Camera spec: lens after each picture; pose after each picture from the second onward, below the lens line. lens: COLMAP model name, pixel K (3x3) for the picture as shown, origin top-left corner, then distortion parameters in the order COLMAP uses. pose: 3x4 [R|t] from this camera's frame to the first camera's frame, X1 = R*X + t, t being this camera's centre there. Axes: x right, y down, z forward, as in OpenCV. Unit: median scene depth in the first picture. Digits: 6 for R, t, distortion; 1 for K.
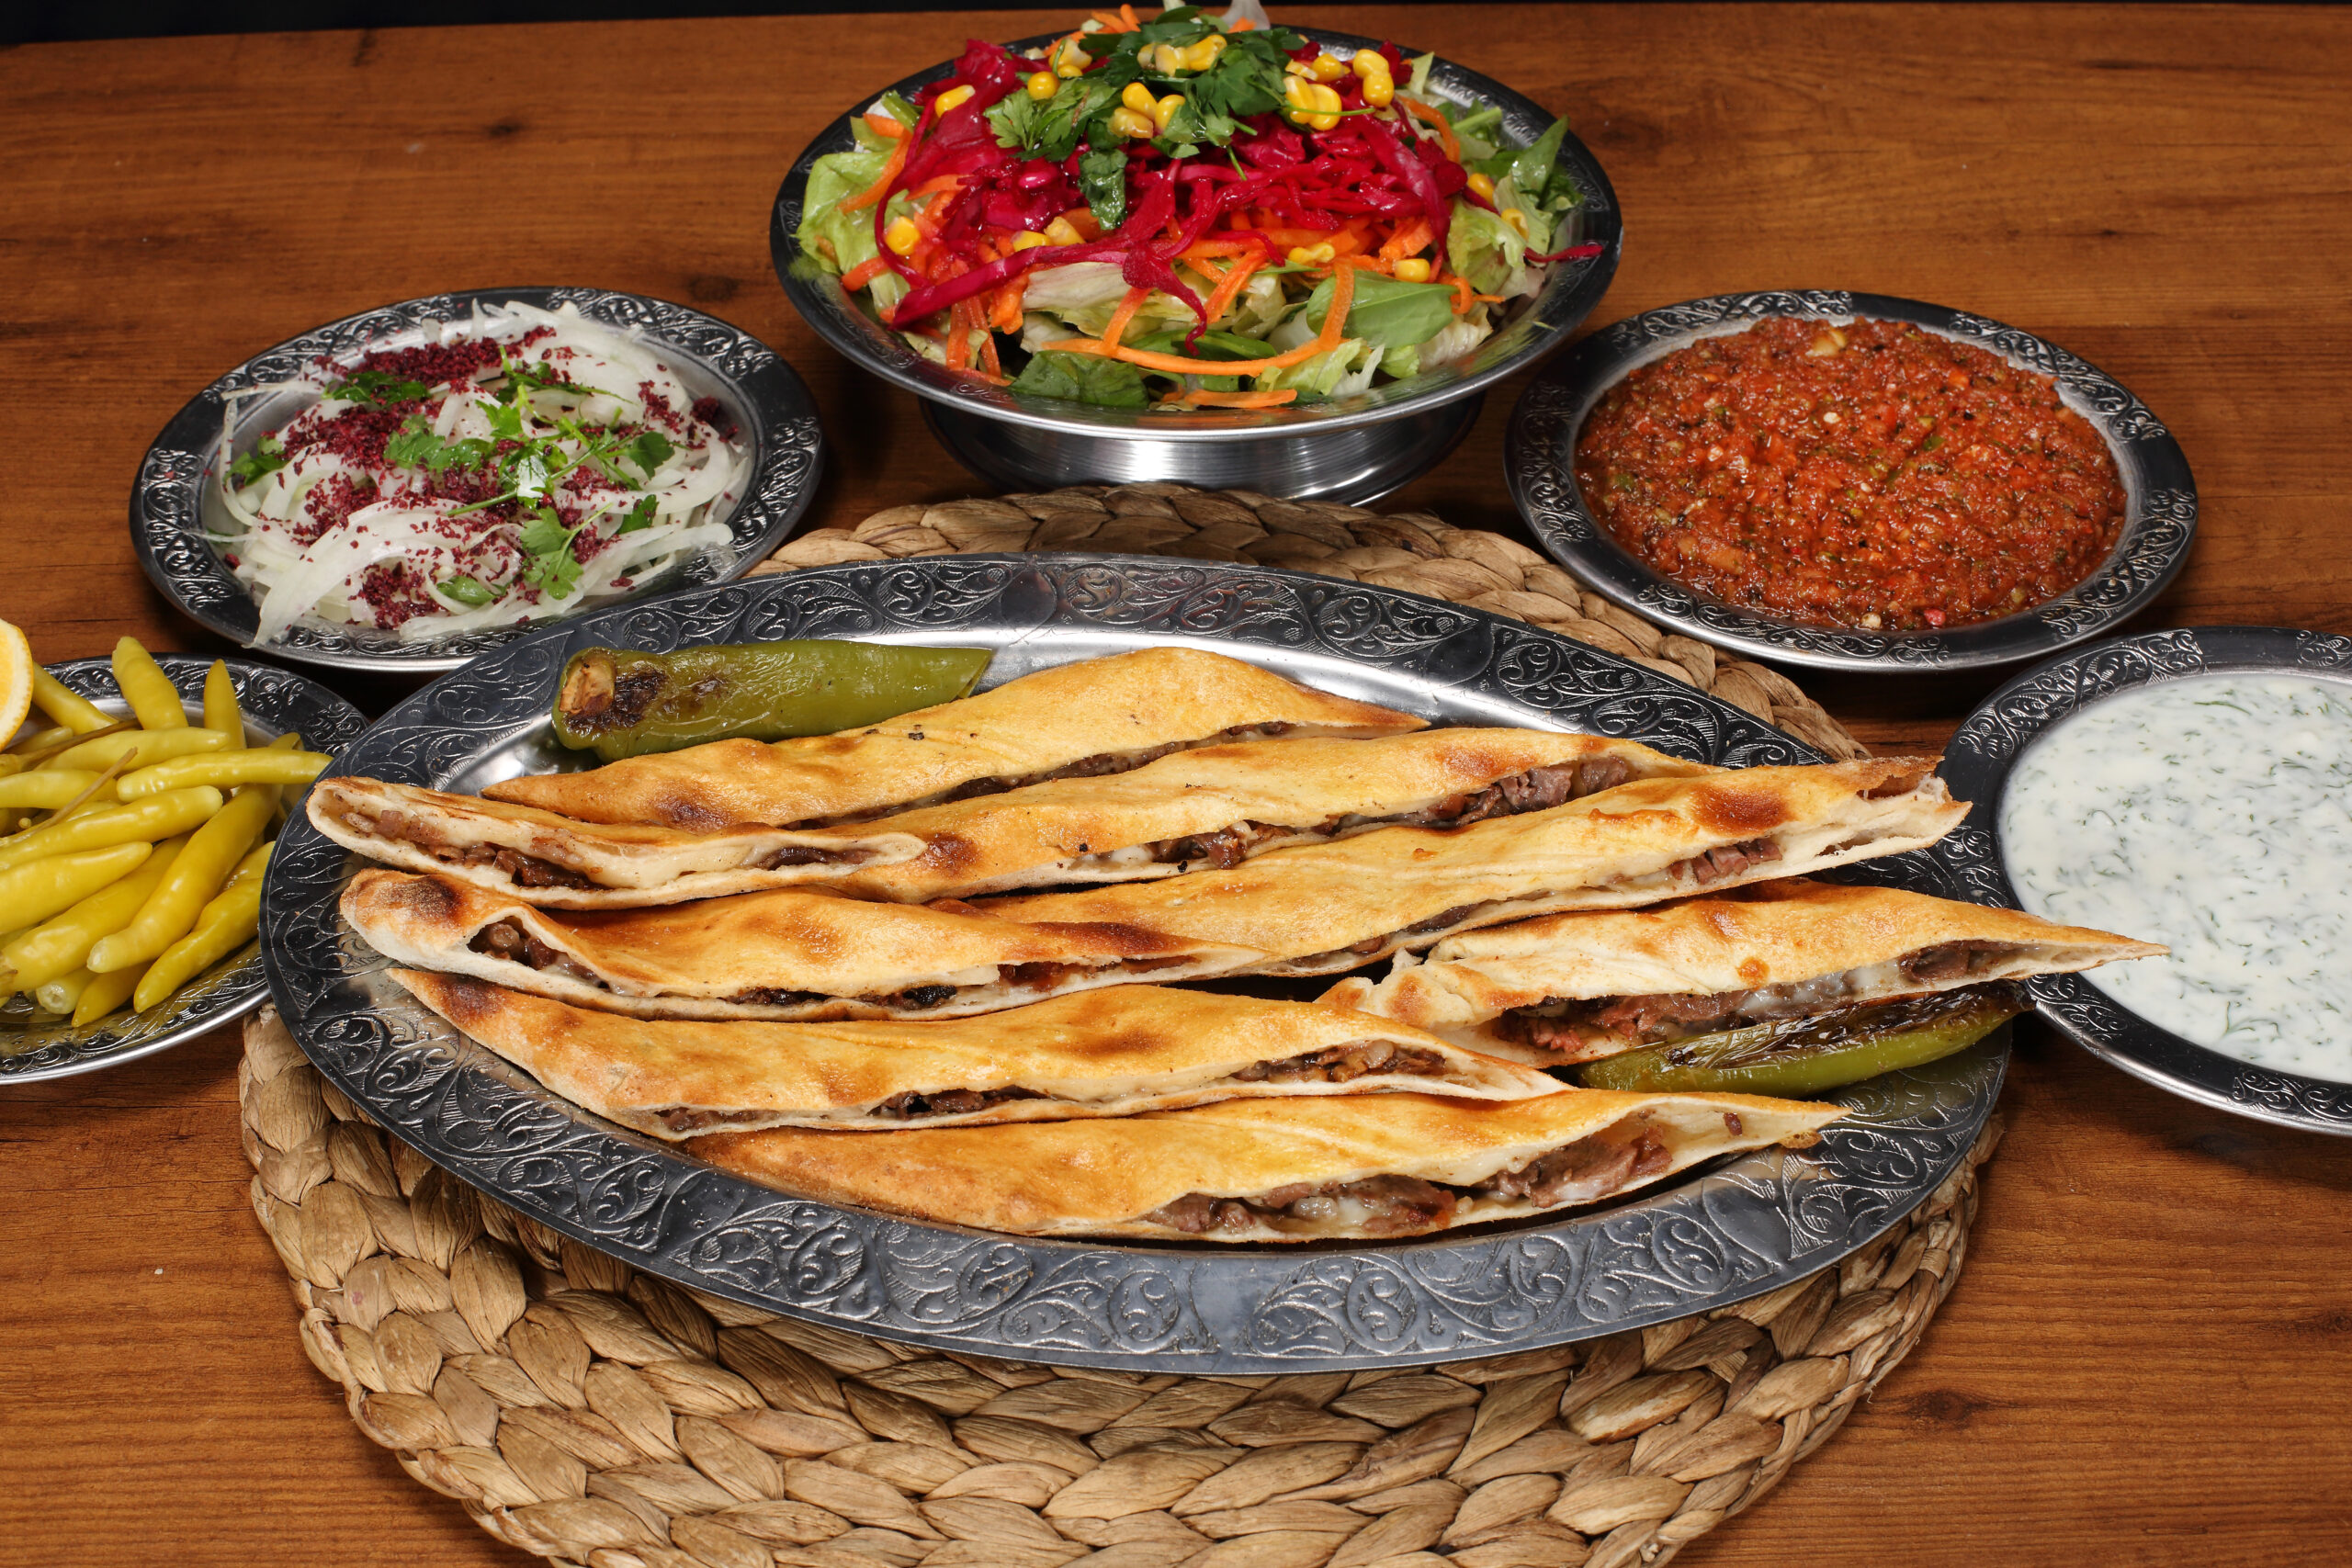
lens RADIAL K [[3559.6, 0, 1177.9], [0, 3559.6, 778.1], [0, 0, 1]] dist [0.219968, -1.242236]
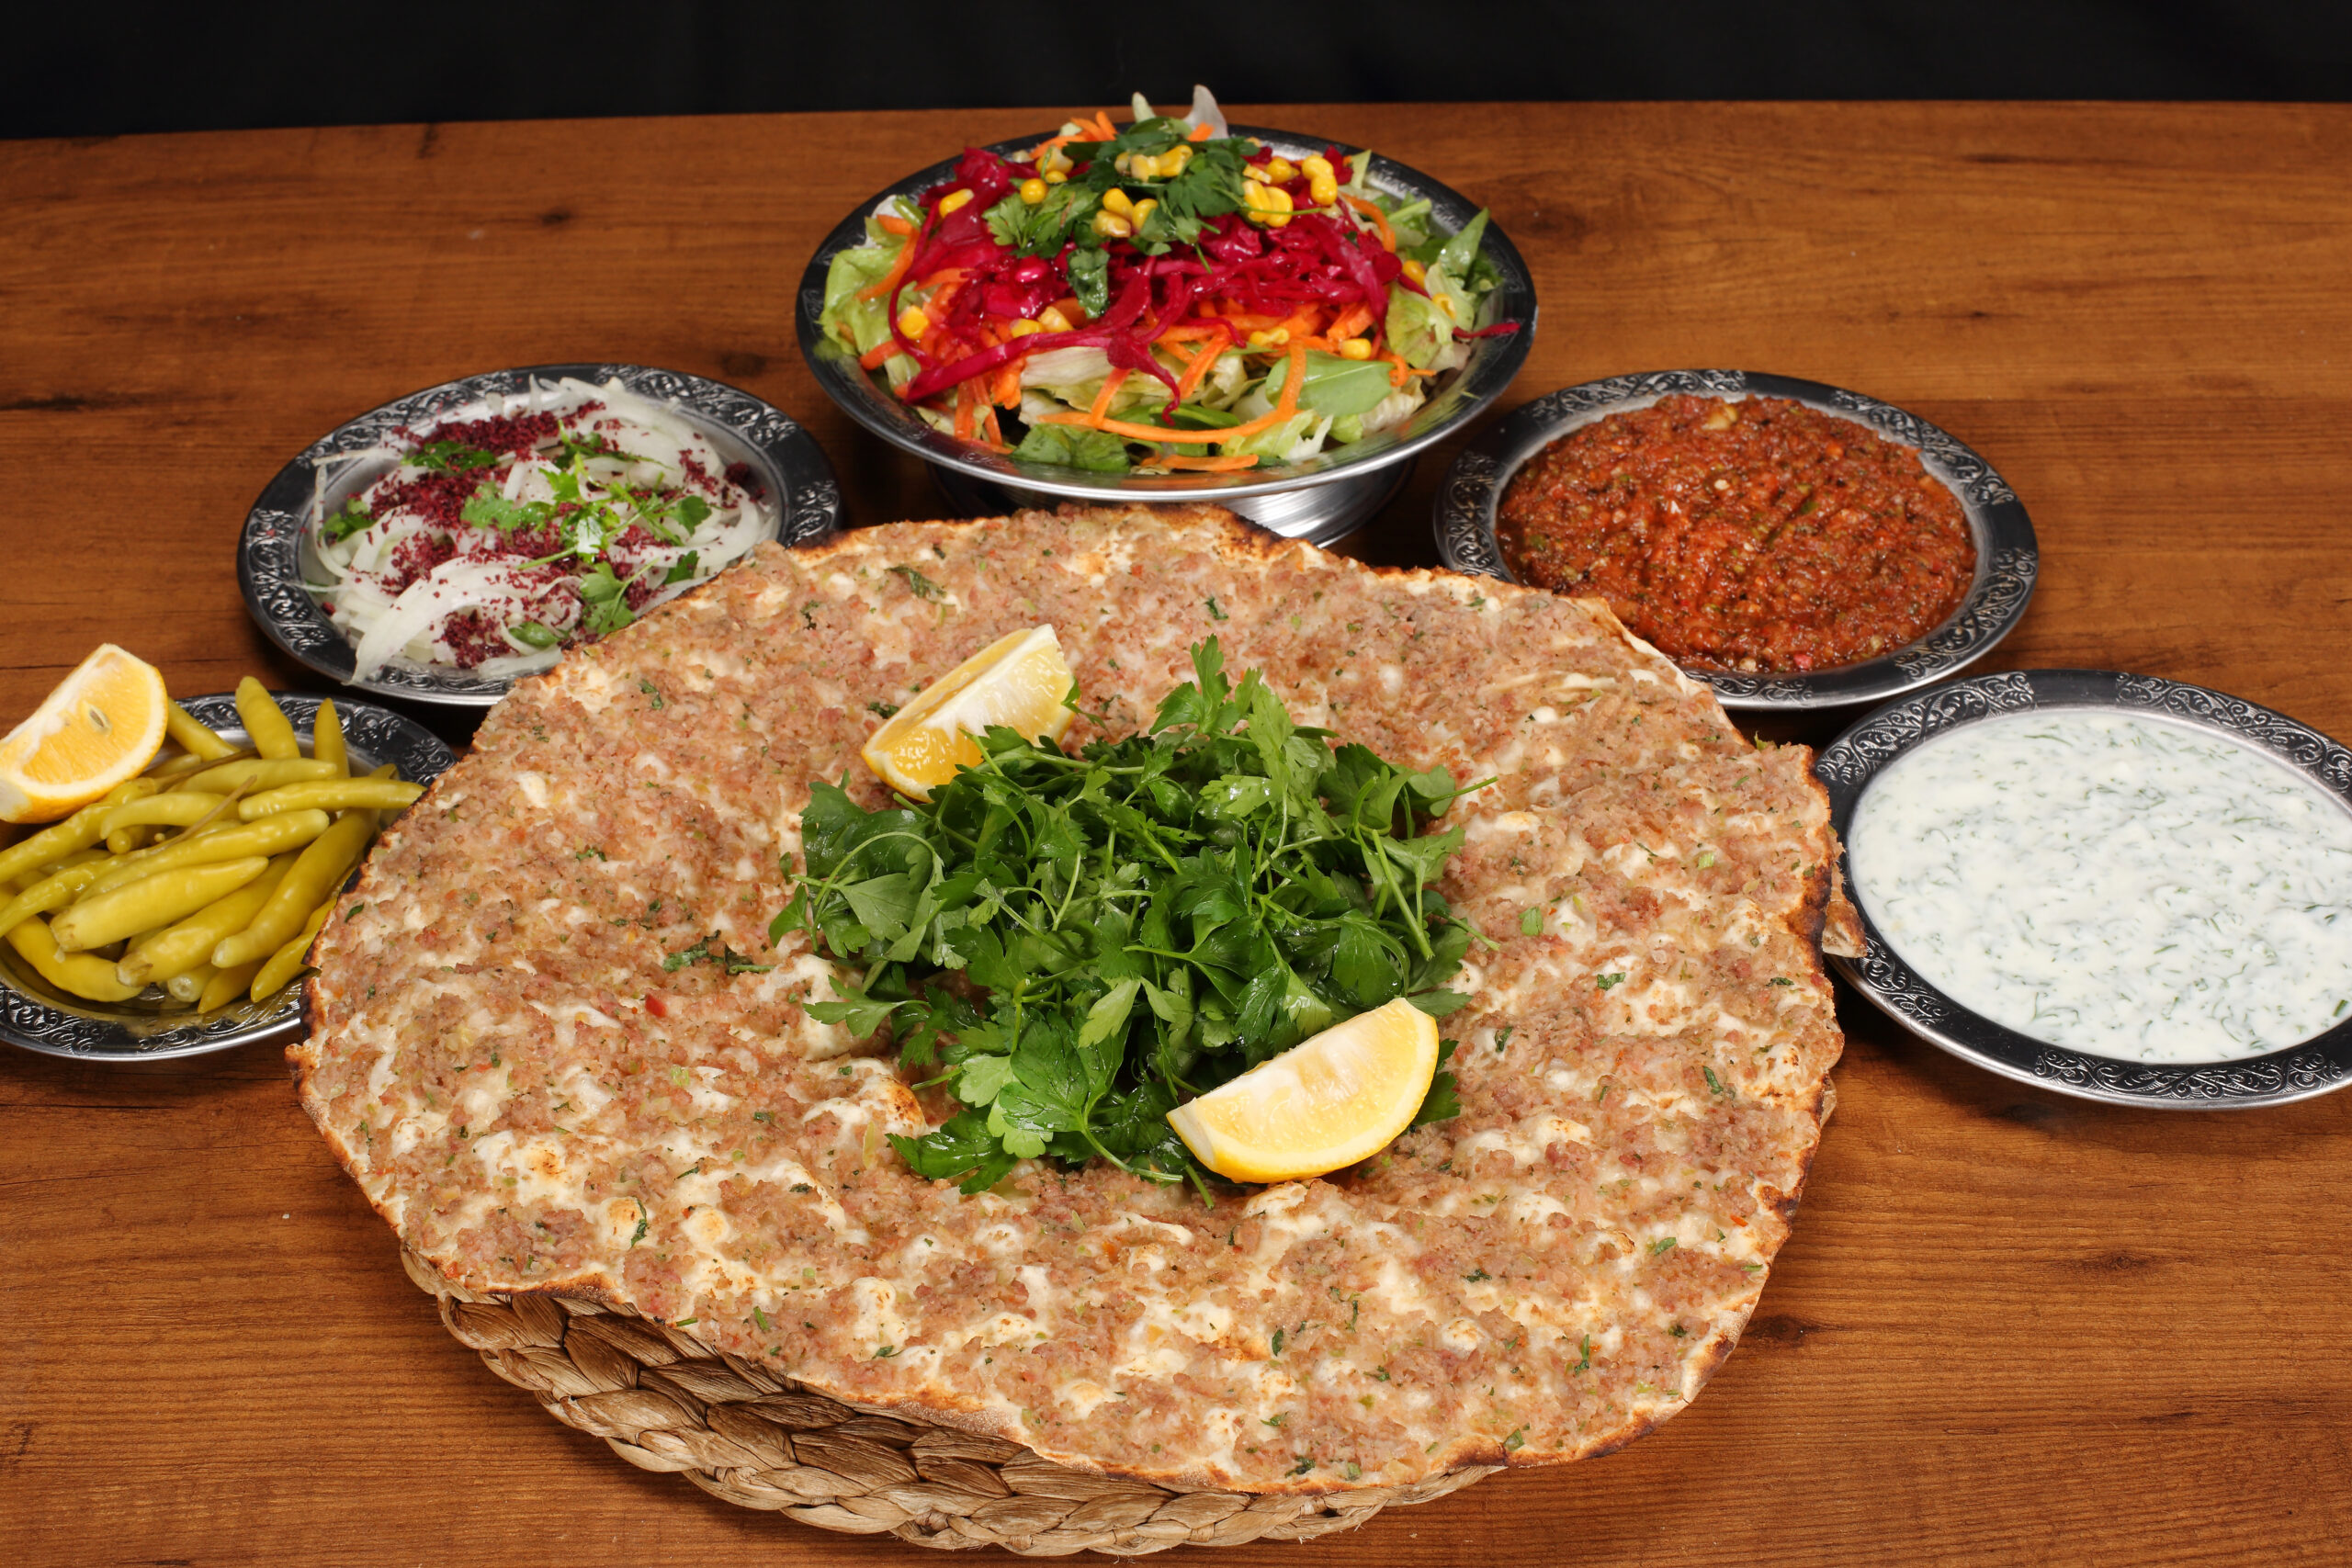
lens RADIAL K [[3559.6, 0, 1177.9], [0, 3559.6, 778.1], [0, 0, 1]] dist [0.219968, -1.242236]
pose [[0.999996, 0.001604, 0.002132, 0.006265], [-0.001600, 0.999997, -0.001977, -0.004205], [-0.002136, 0.001973, 0.999996, -0.140094]]
